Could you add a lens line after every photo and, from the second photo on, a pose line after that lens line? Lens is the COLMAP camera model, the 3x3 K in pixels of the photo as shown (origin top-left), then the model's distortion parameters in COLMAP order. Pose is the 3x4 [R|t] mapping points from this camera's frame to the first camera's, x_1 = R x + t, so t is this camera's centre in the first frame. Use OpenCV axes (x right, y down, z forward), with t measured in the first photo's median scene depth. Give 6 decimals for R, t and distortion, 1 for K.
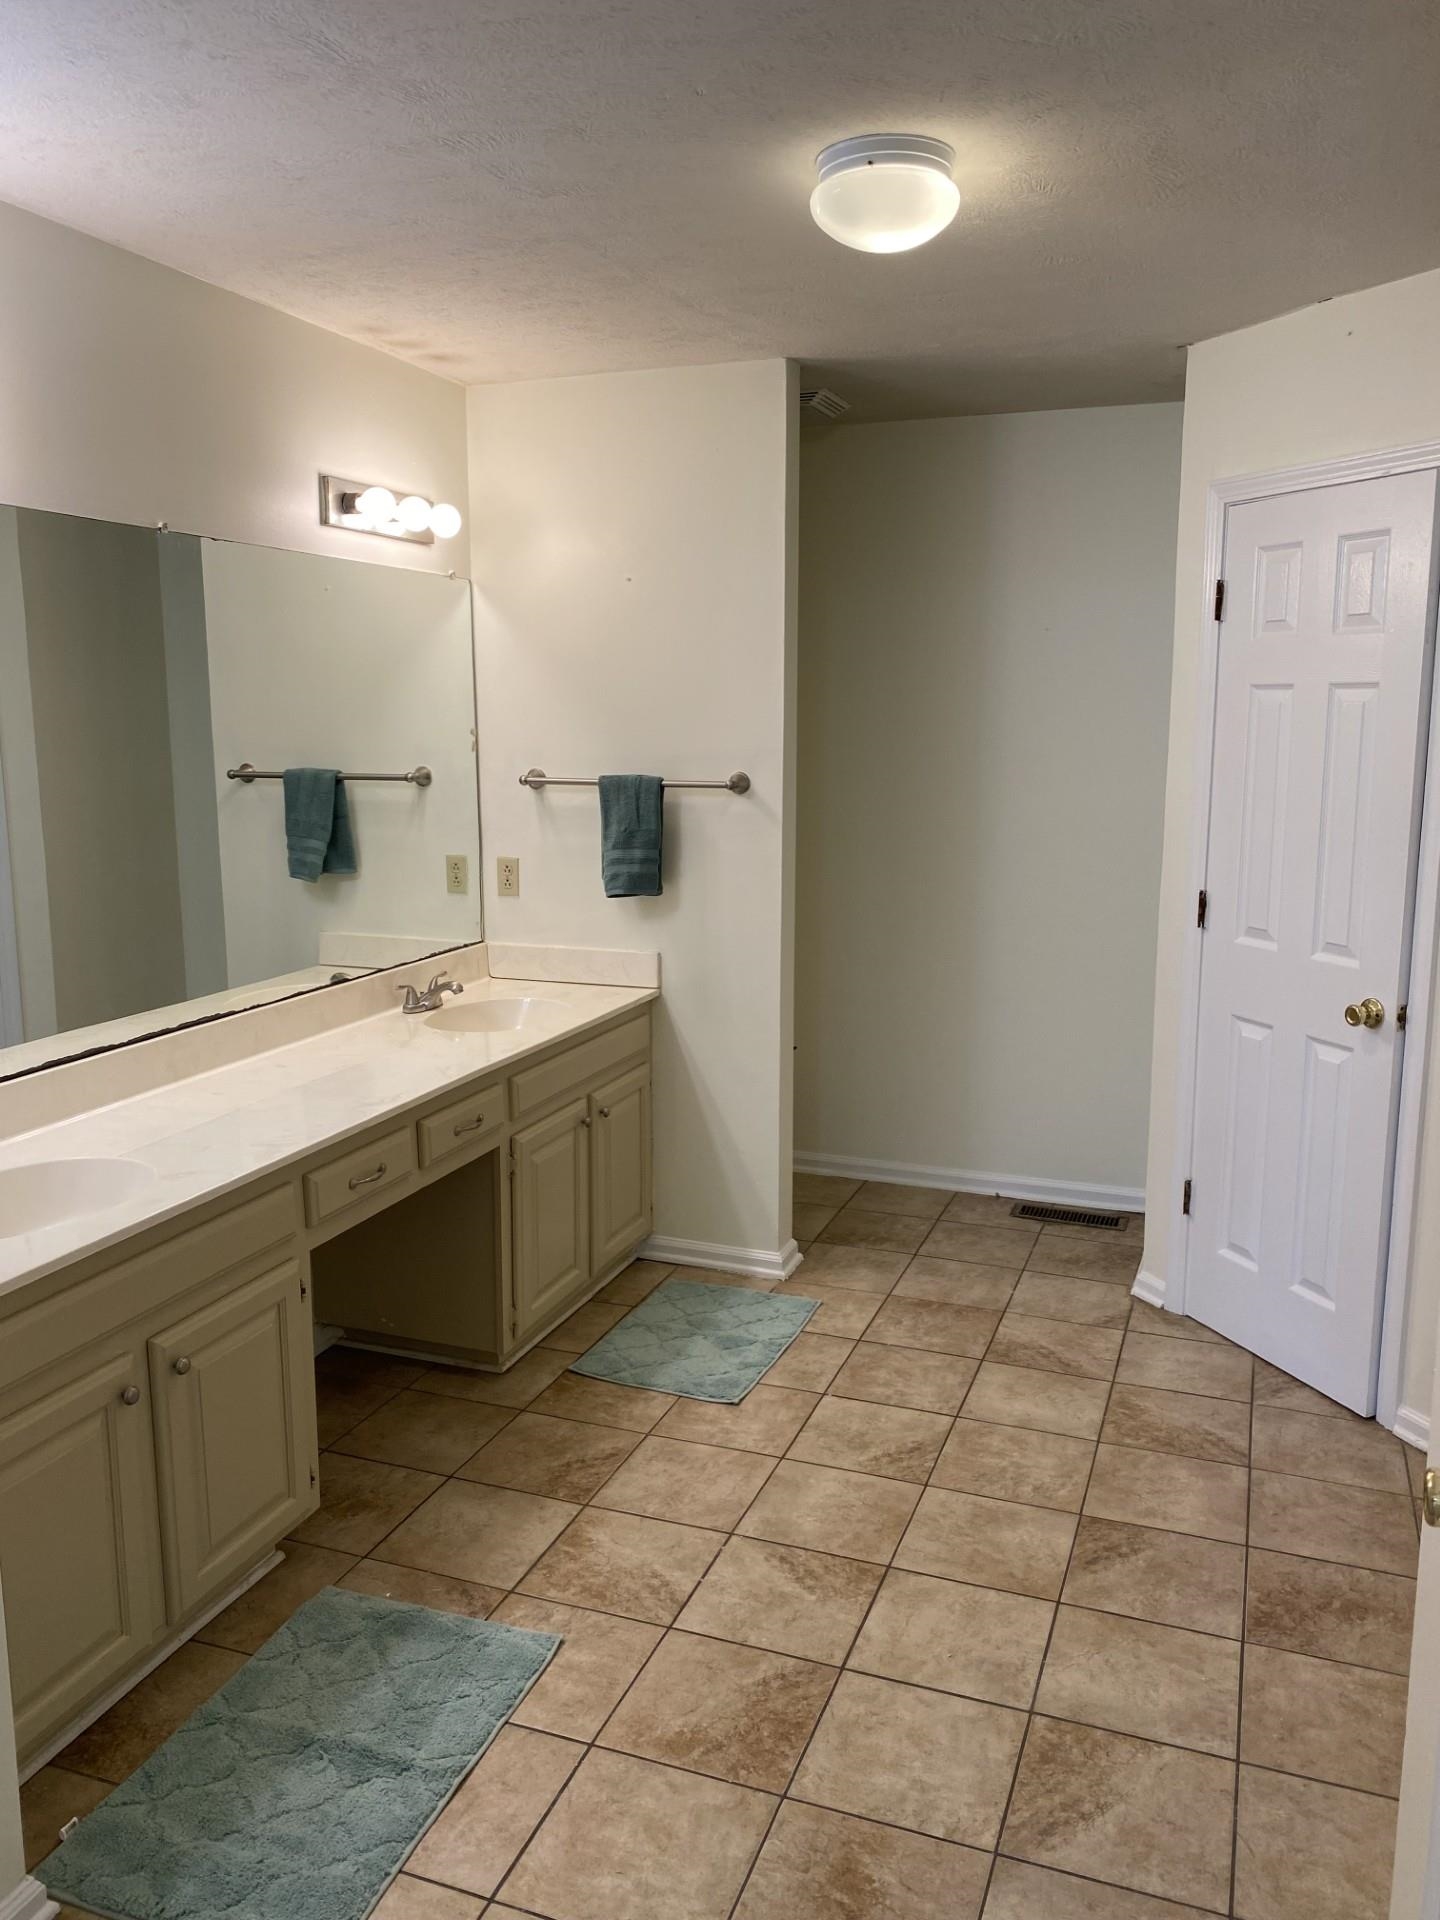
lens RADIAL K [[1460.7, 0, 720.0], [0, 1460.7, 960.0], [0, 0, 1]] dist [0.004792, 0.001847]
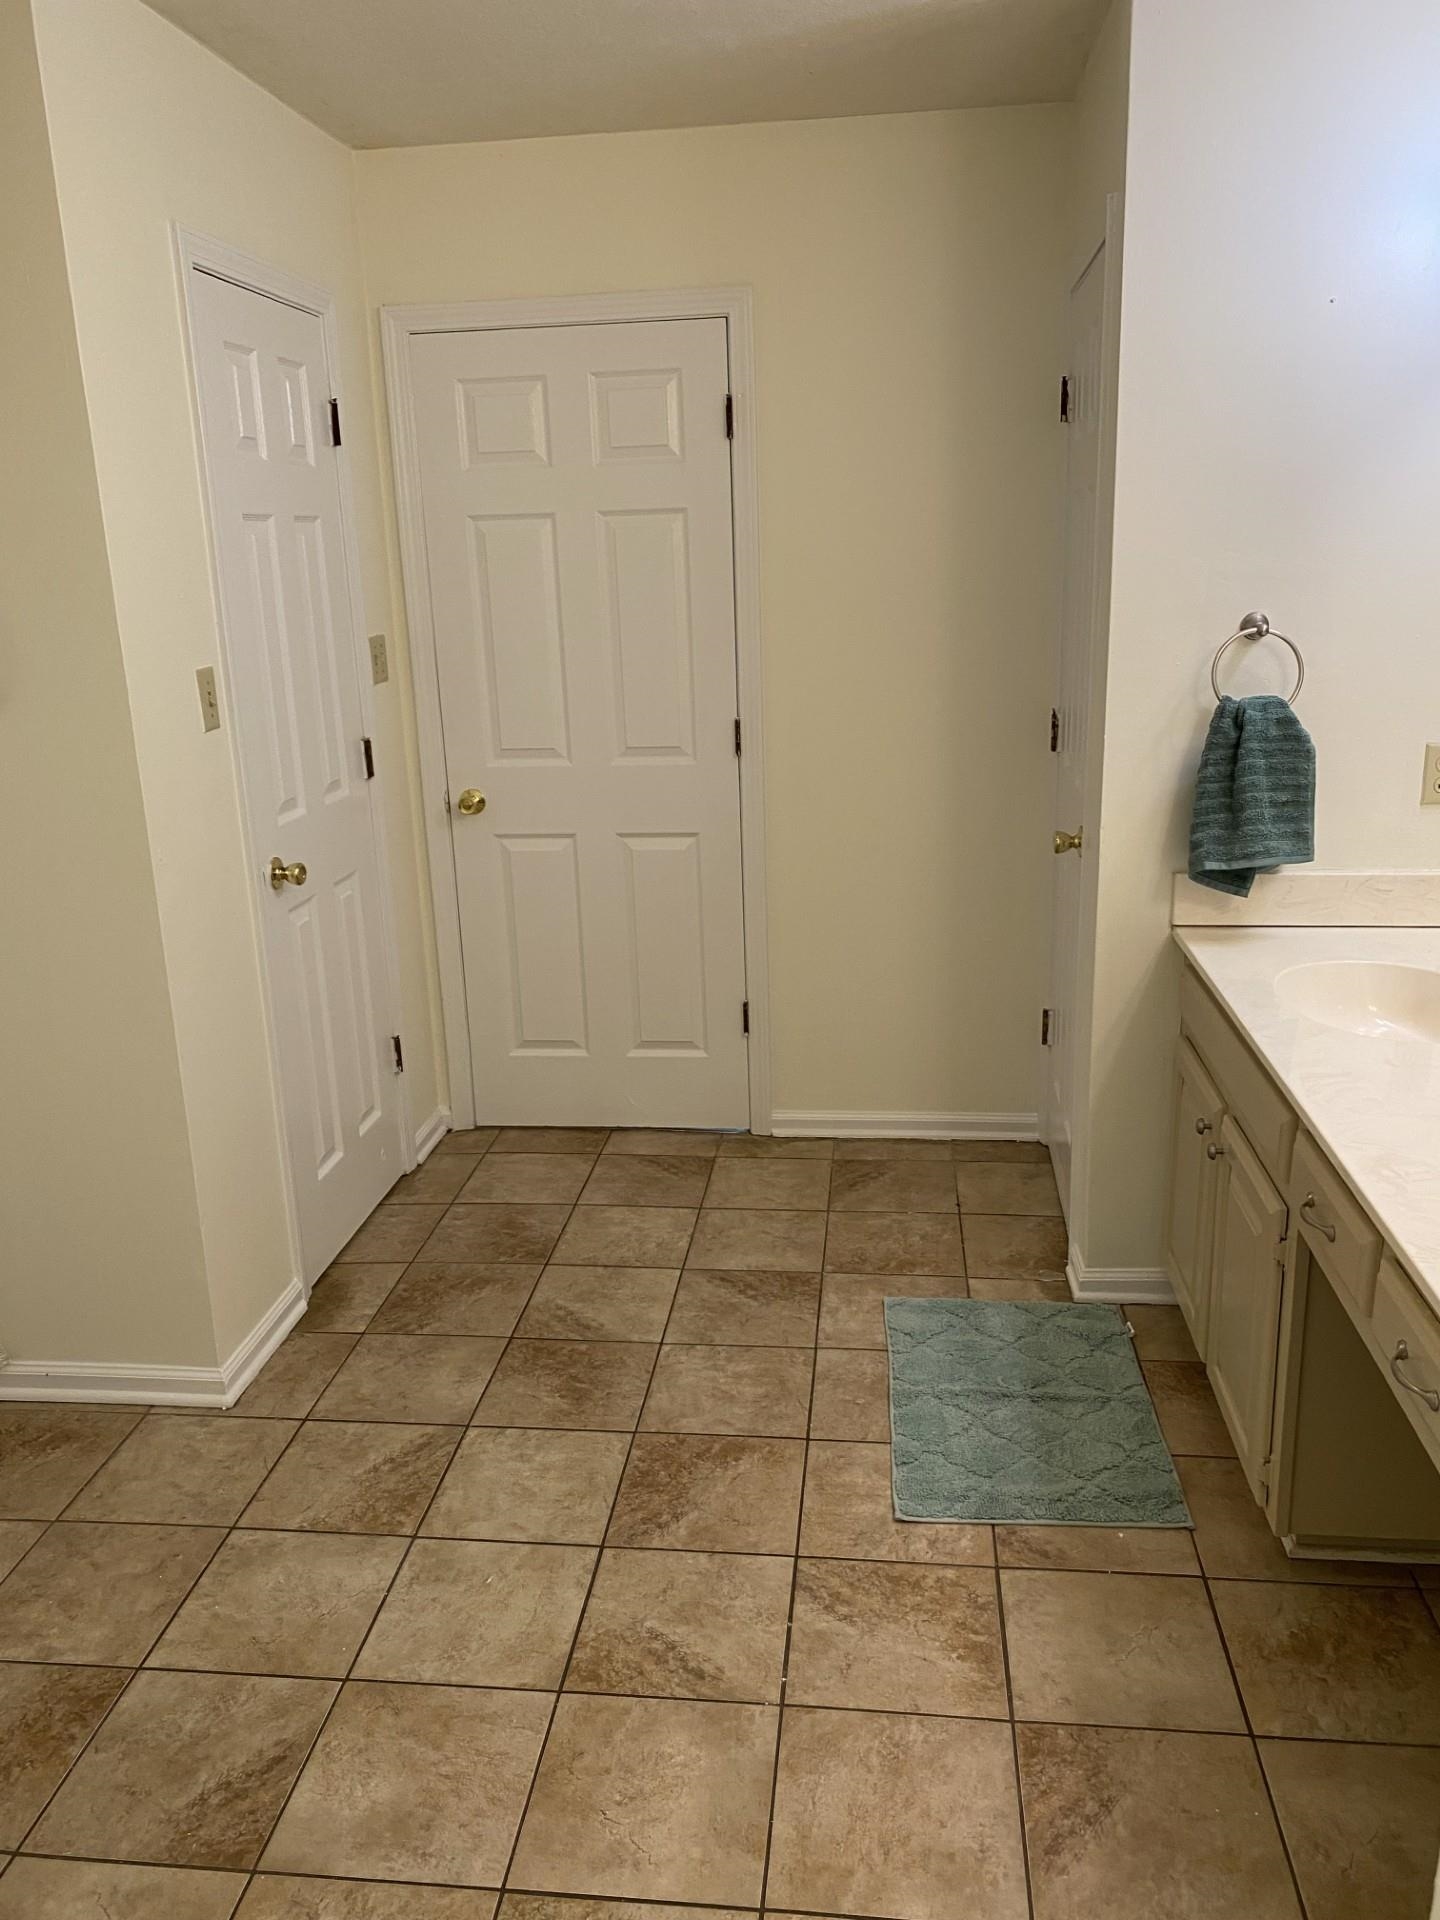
lens RADIAL K [[1460.7, 0, 720.0], [0, 1460.7, 960.0], [0, 0, 1]] dist [0.004792, 0.001847]
pose [[-0.968988, 0.095710, -0.227819, 0.191169], [-0.009958, 0.906071, 0.423008, -0.274193], [0.246907, 0.412158, -0.877019, 1.706619]]
